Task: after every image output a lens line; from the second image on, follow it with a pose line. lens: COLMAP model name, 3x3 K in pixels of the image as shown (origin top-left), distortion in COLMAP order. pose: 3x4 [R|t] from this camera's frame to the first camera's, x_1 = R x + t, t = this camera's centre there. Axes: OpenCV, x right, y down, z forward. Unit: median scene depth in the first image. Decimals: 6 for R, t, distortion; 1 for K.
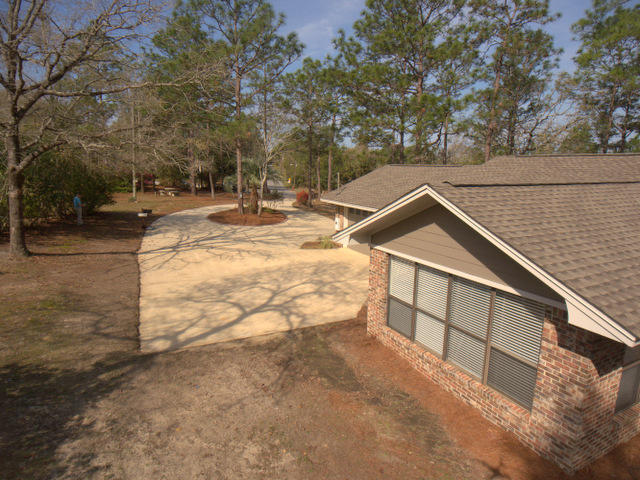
lens RADIAL K [[376.9, 0, 320.7], [0, 376.9, 238.7], [0, 0, 1]] dist [-0.022005, 0.000747]
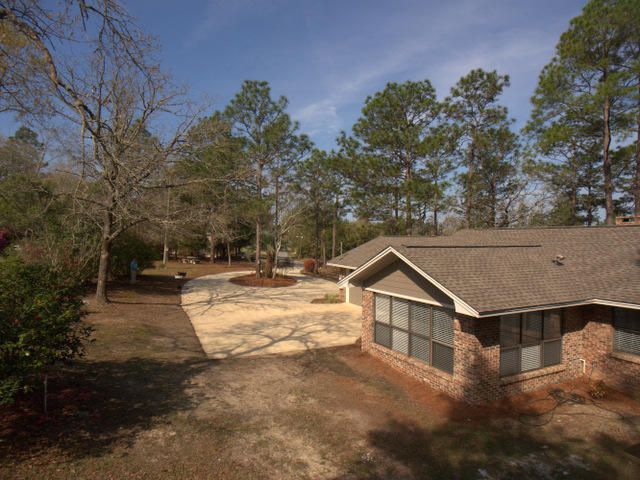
lens RADIAL K [[376.9, 0, 321.2], [0, 376.9, 236.3], [0, 0, 1]] dist [-0.022005, 0.000747]
pose [[0.999957, -0.000491, -0.009261, -0.015033], [-0.001323, 0.980830, -0.194860, 0.086328], [0.009179, 0.194864, 0.980787, -0.413061]]
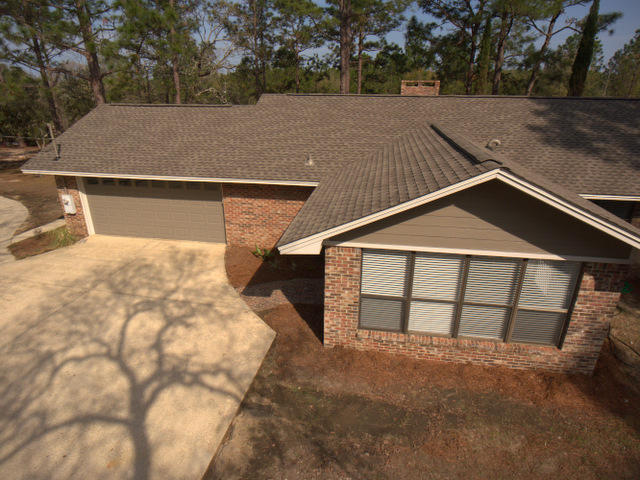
lens RADIAL K [[376.9, 0, 318.5], [0, 376.9, 241.0], [0, 0, 1]] dist [-0.022005, 0.000747]
pose [[0.593659, -0.309171, 0.742956, -0.343967], [0.151820, 0.949702, 0.273893, -0.154325], [-0.790266, -0.049804, 0.610737, 0.445545]]
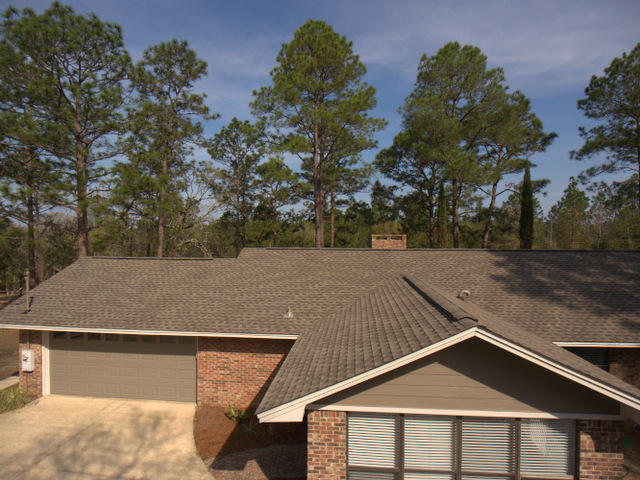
lens RADIAL K [[376.9, 0, 319.5], [0, 376.9, 240.2], [0, 0, 1]] dist [-0.022005, 0.000747]
pose [[0.538165, -0.012615, 0.842745, -0.350873], [0.158051, 0.983661, -0.086205, -0.177720], [-0.827888, 0.179589, 0.531366, 0.447518]]
